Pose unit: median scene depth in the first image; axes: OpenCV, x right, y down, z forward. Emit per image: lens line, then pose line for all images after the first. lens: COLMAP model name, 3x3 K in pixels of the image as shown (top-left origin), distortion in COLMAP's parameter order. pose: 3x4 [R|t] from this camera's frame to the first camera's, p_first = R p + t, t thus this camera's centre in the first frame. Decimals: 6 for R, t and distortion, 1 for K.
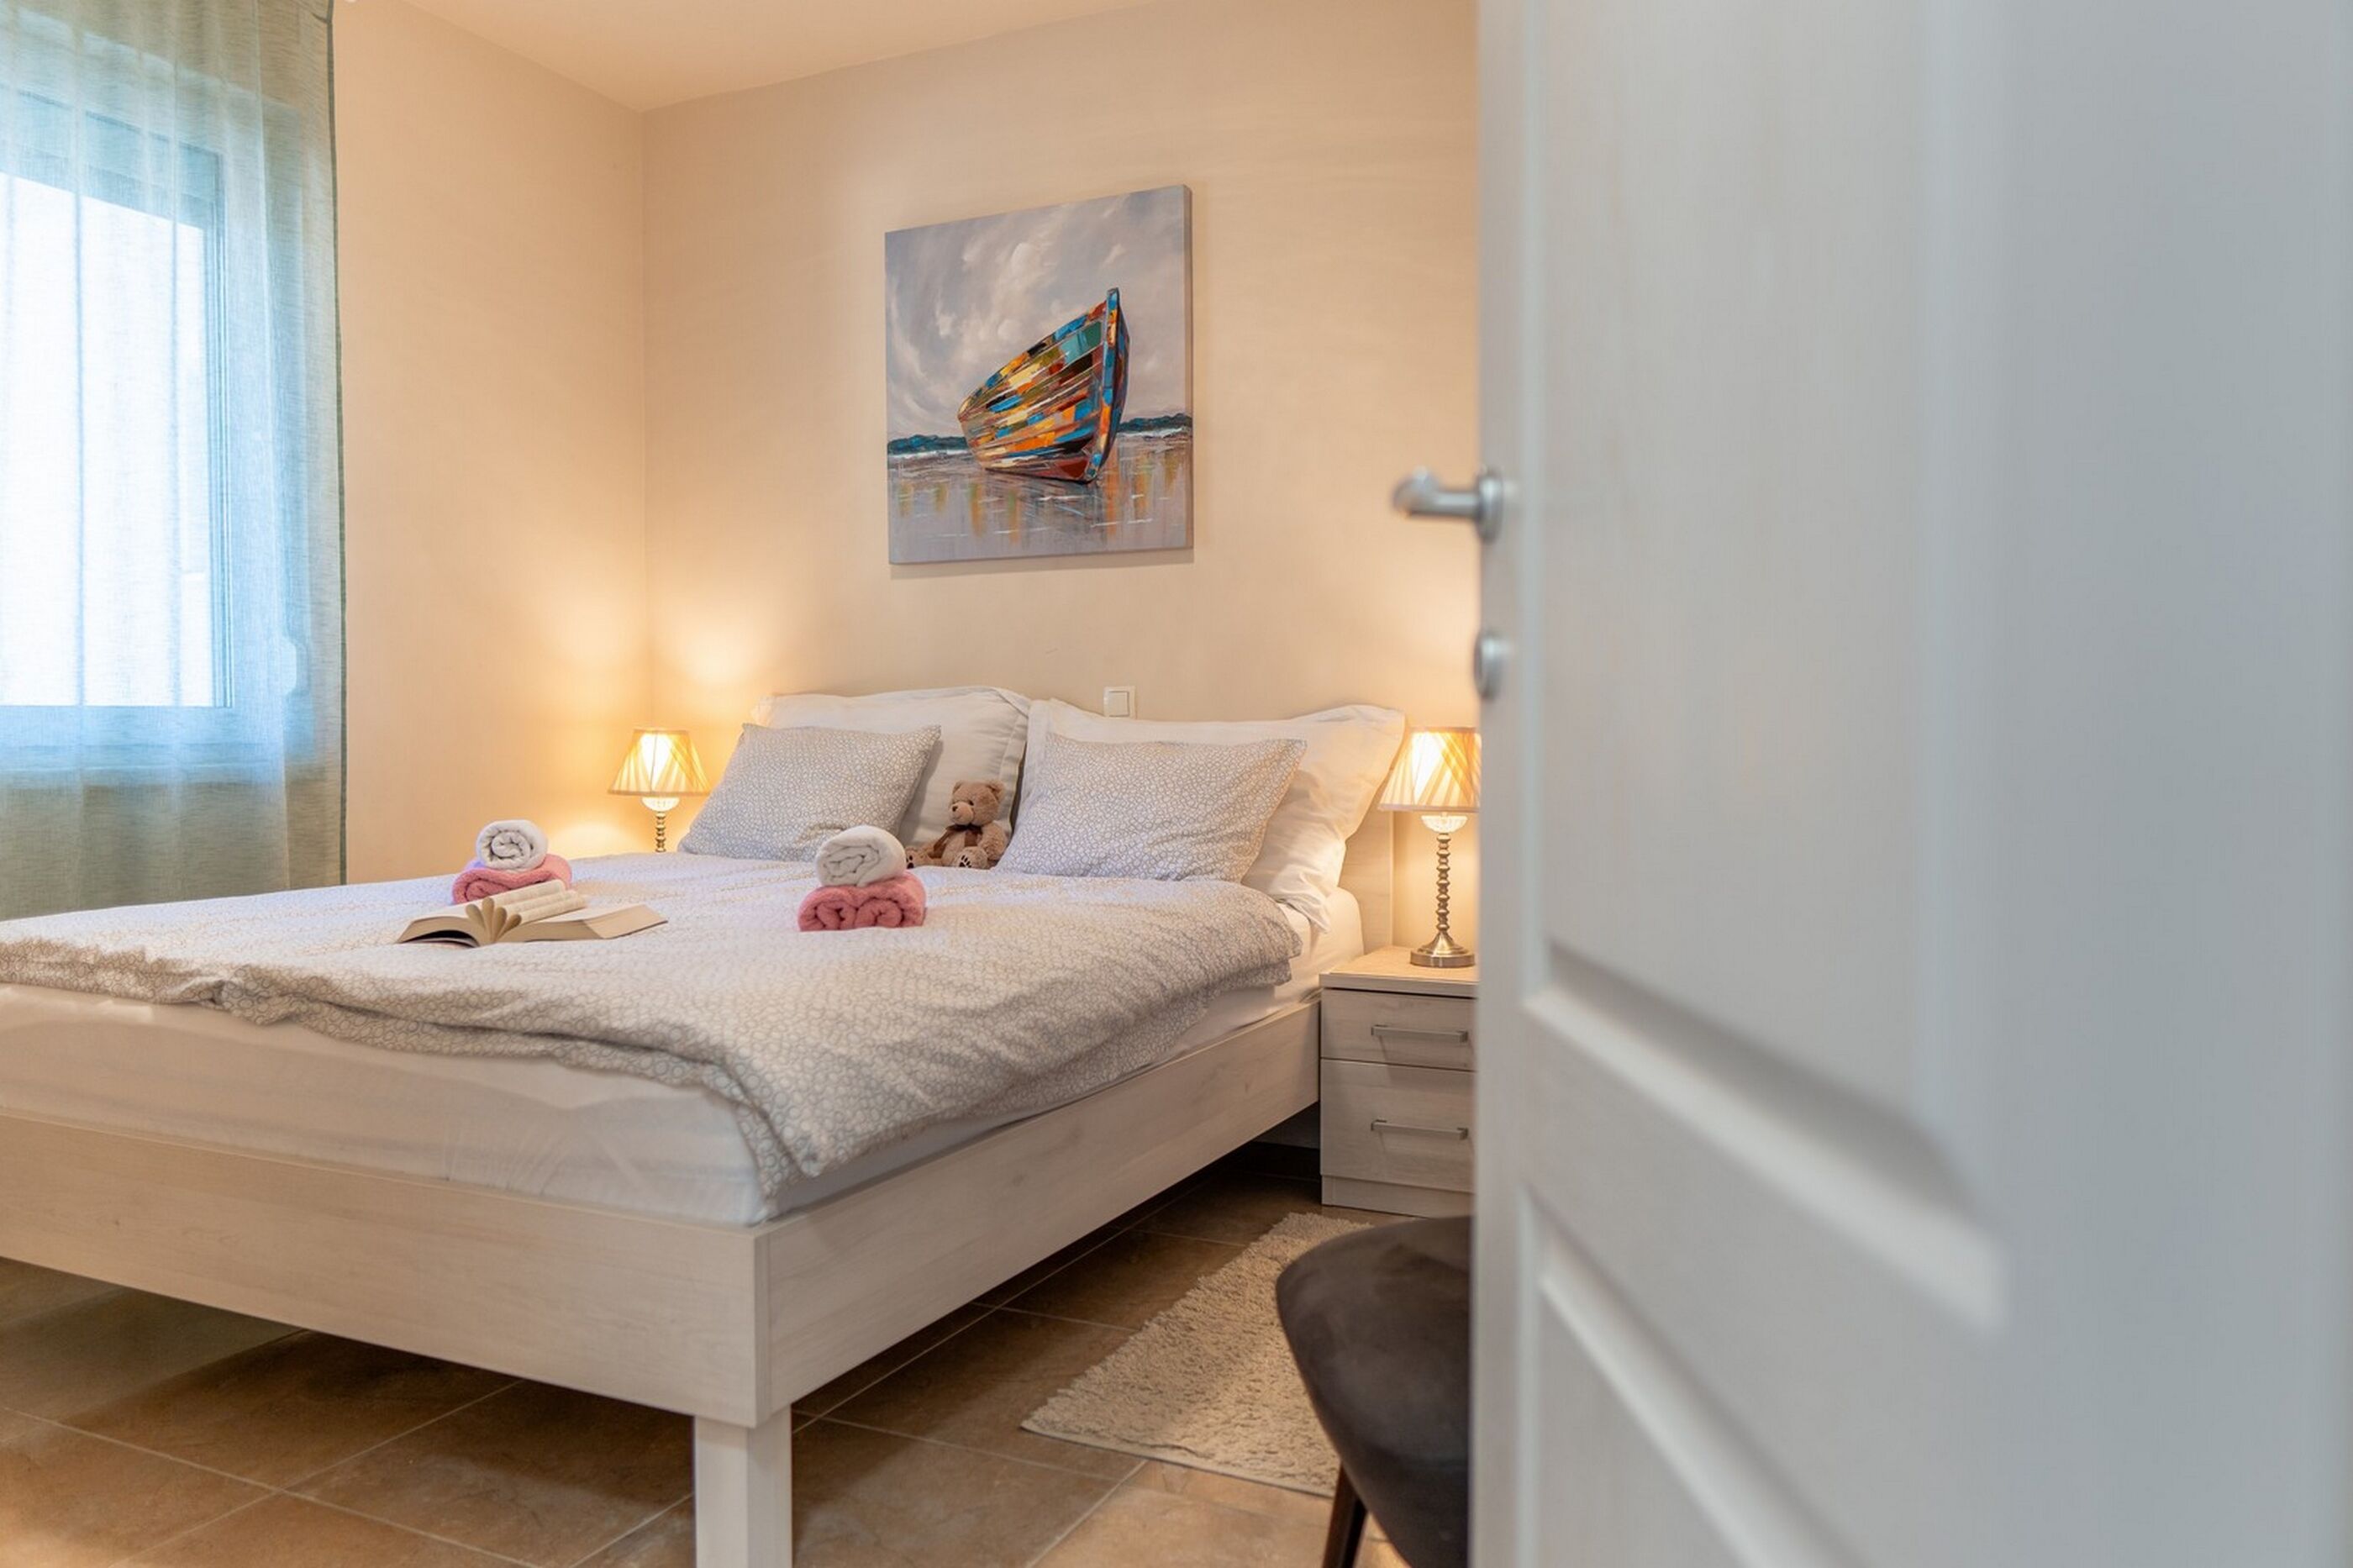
lens RADIAL K [[1661.9, 0, 1174.9], [0, 1661.9, 781.5], [0, 0, 1]] dist [-0.000834, -0.004025]
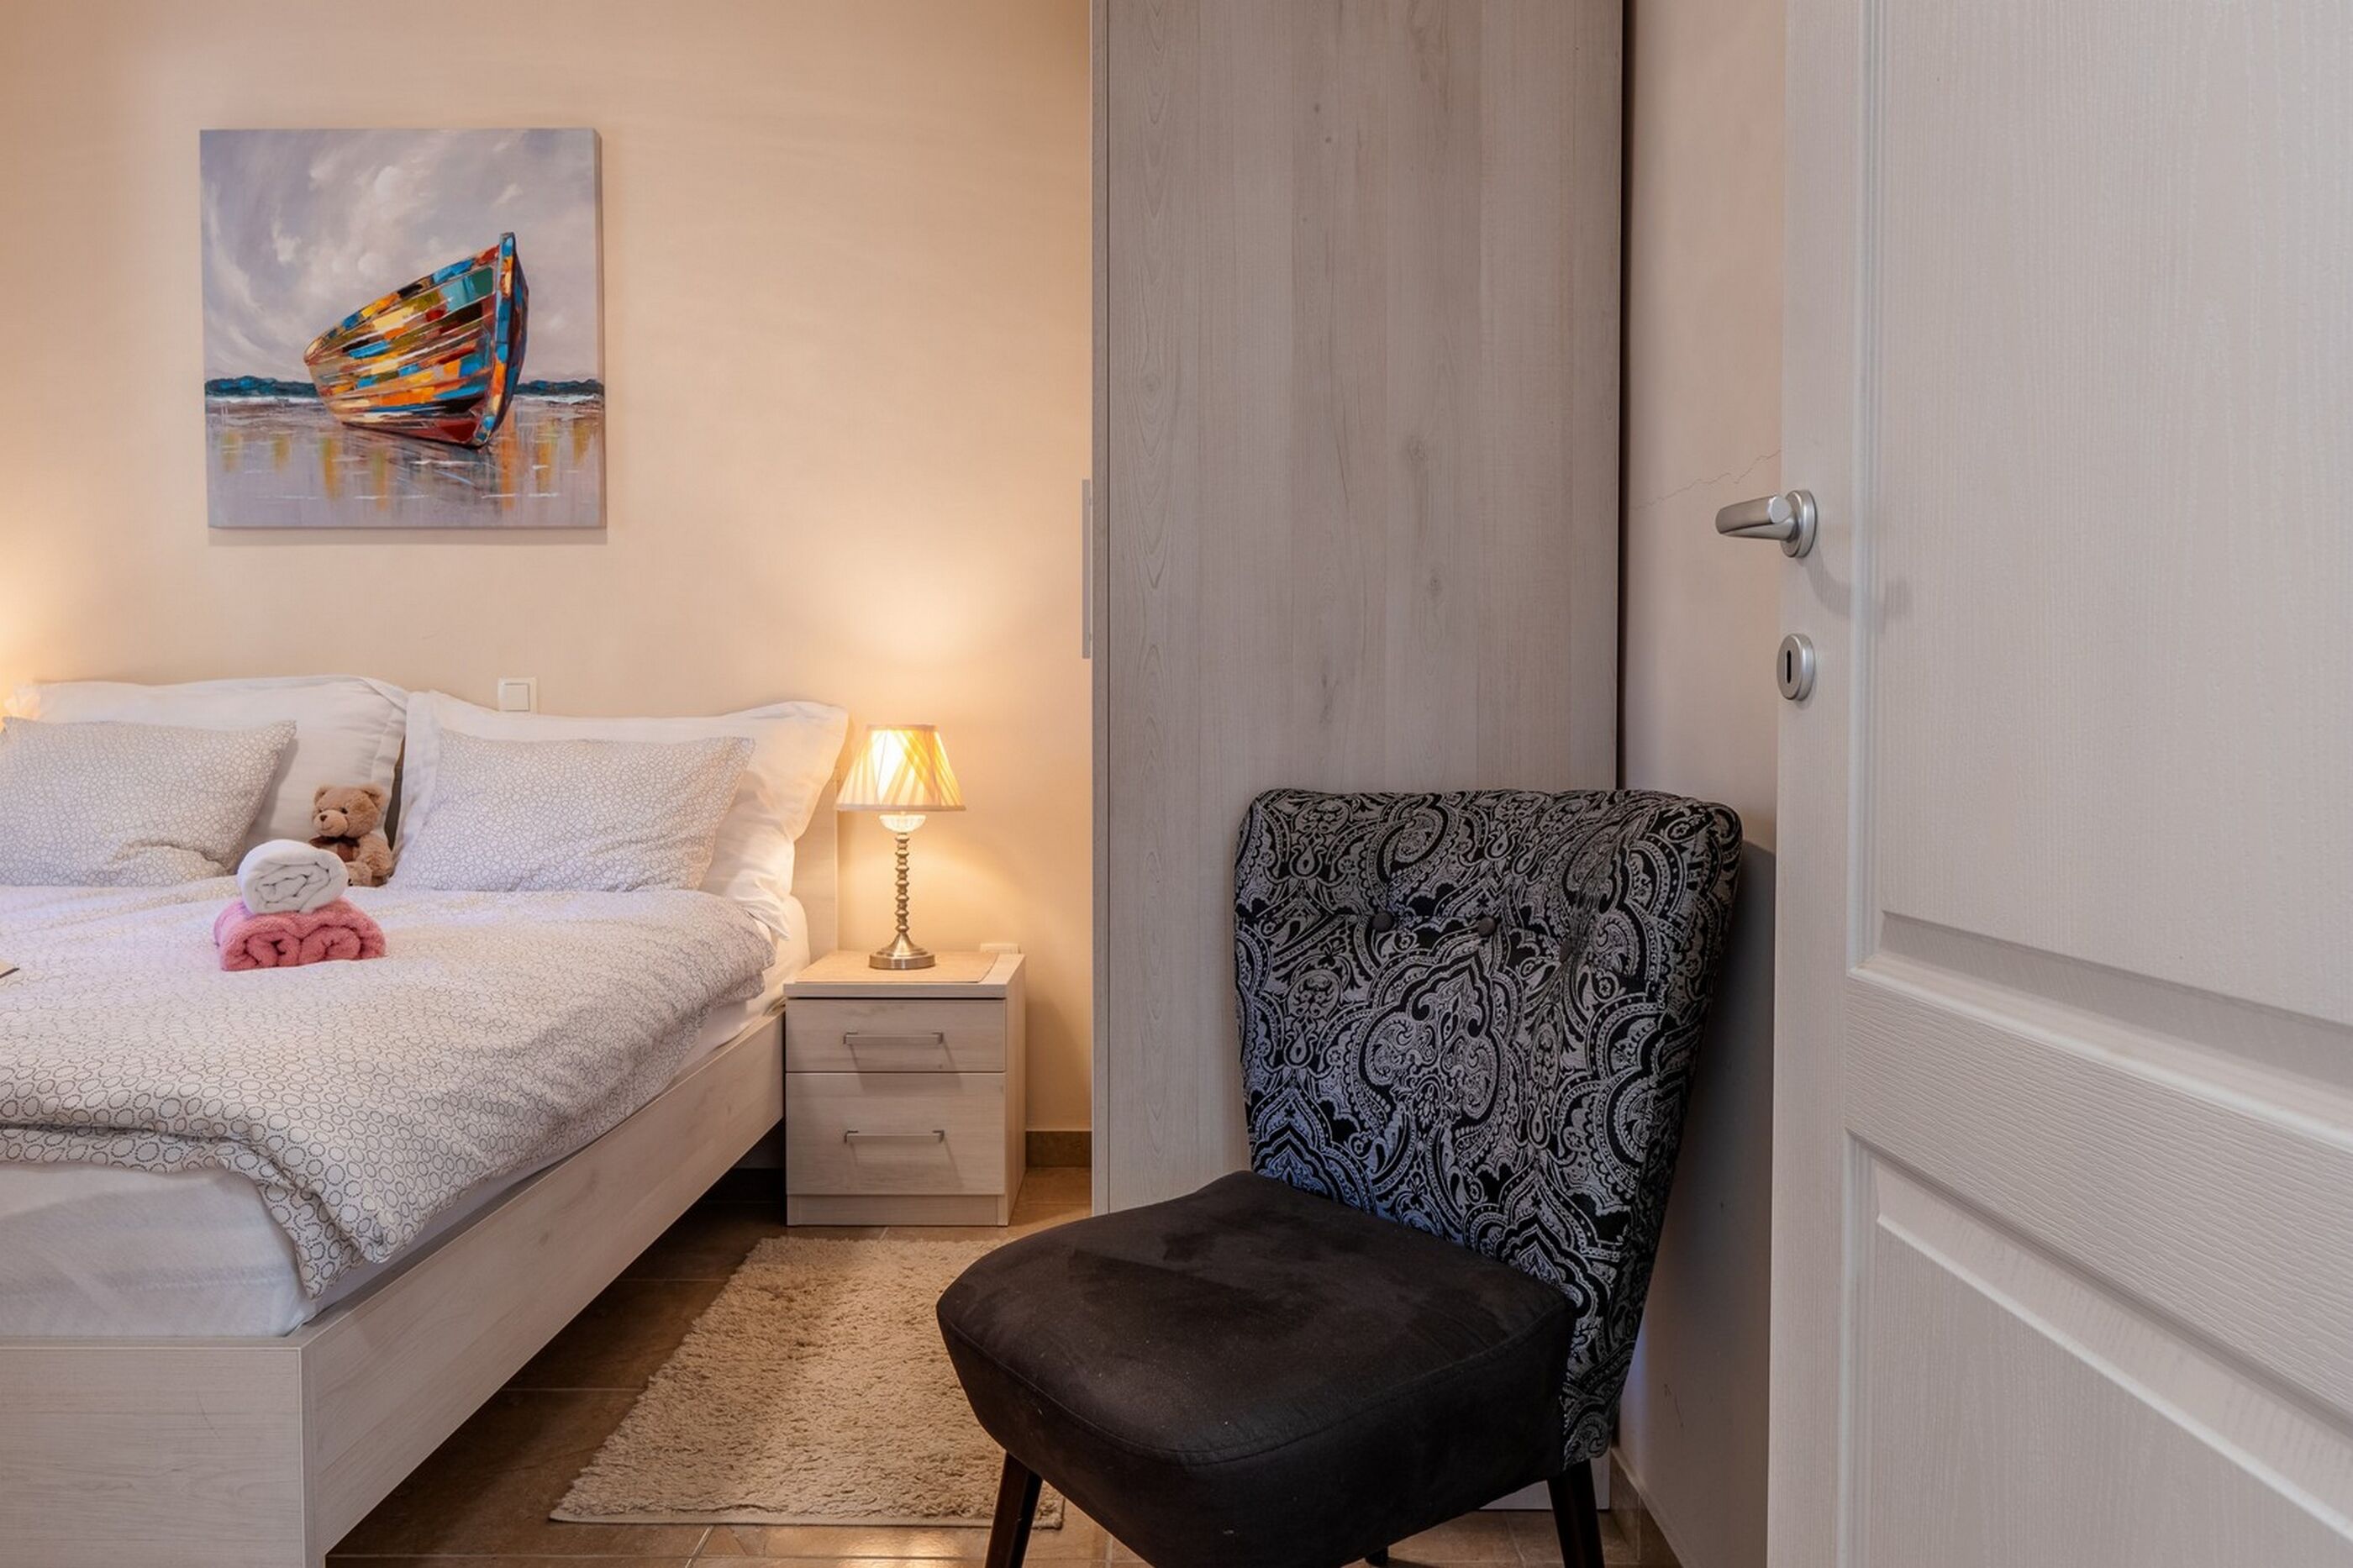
lens RADIAL K [[1661.9, 0, 1181.8], [0, 1661.9, 784.4], [0, 0, 1]] dist [-0.000834, -0.004025]
pose [[0.903580, -0.010872, 0.428282, -0.094694], [0.009553, 0.999941, 0.005229, -0.000942], [-0.428313, -0.000634, 0.903630, 0.036317]]
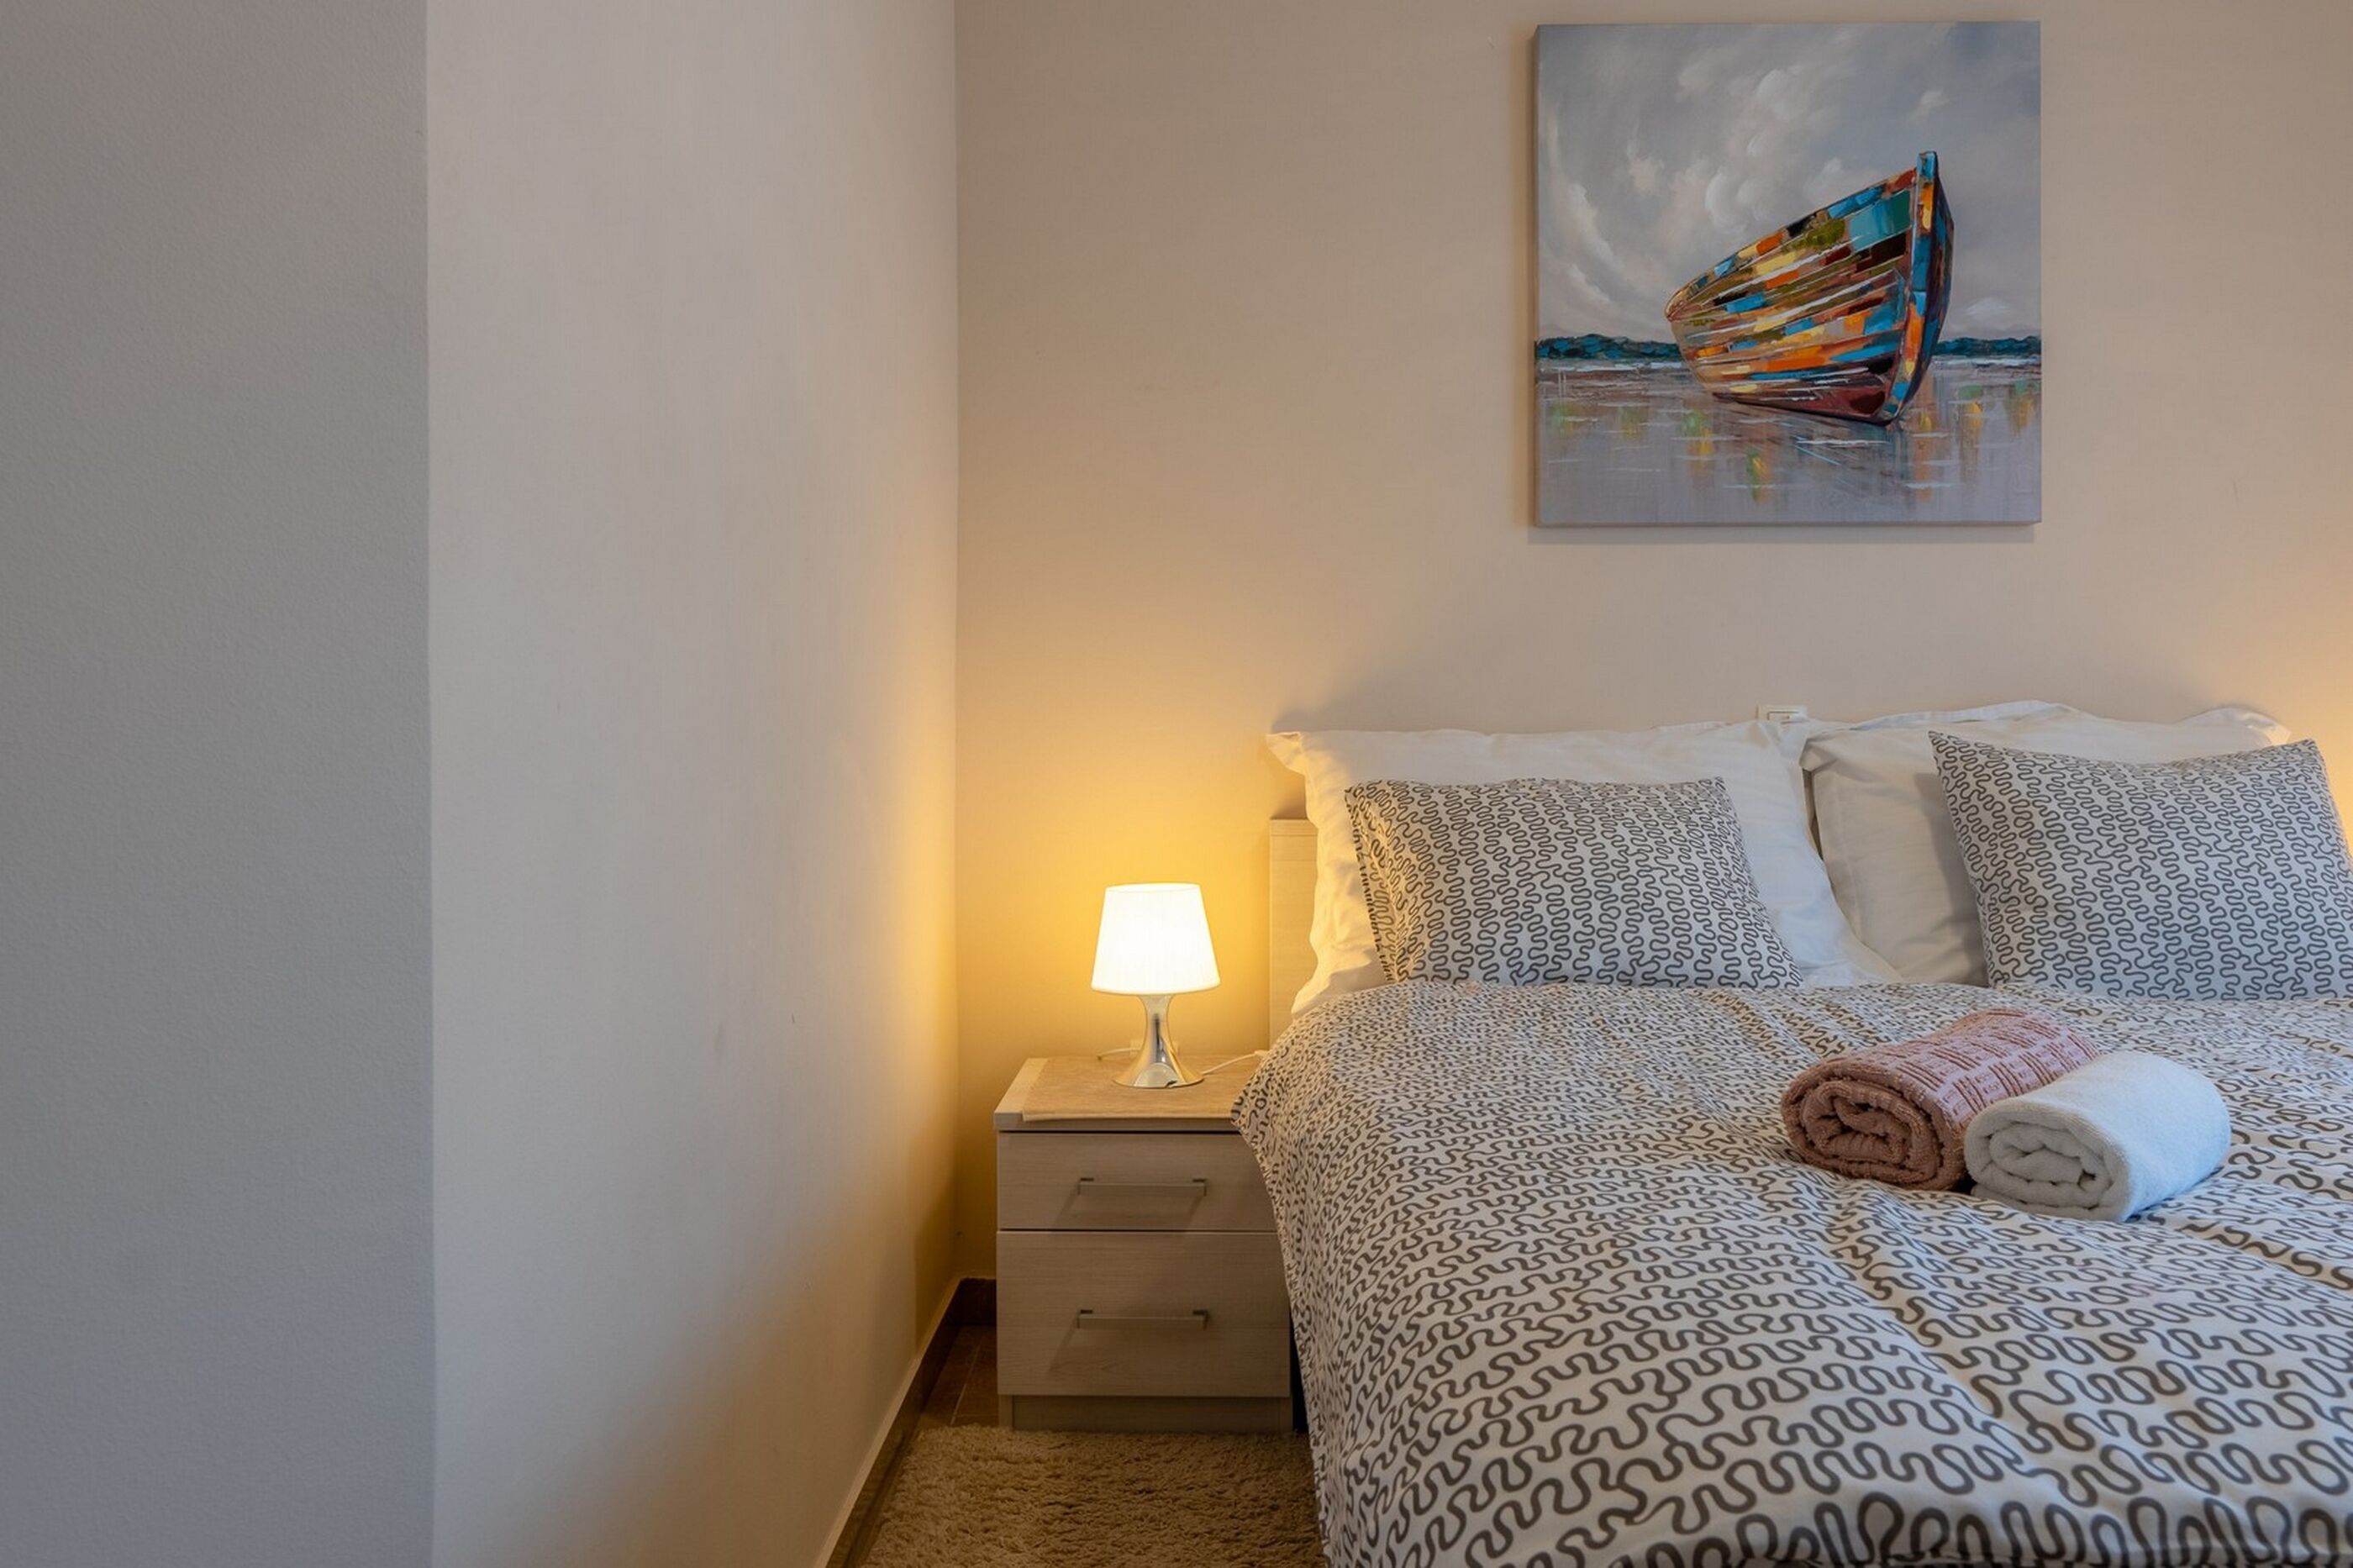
lens RADIAL K [[1661.9, 0, 1143.7], [0, 1661.9, 783.8], [0, 0, 1]] dist [-0.000834, -0.004025]
pose [[0.908398, -0.007227, 0.418045, -0.632060], [0.014536, 0.999792, -0.014302, -0.022506], [-0.417854, 0.019069, 0.908314, 0.499175]]
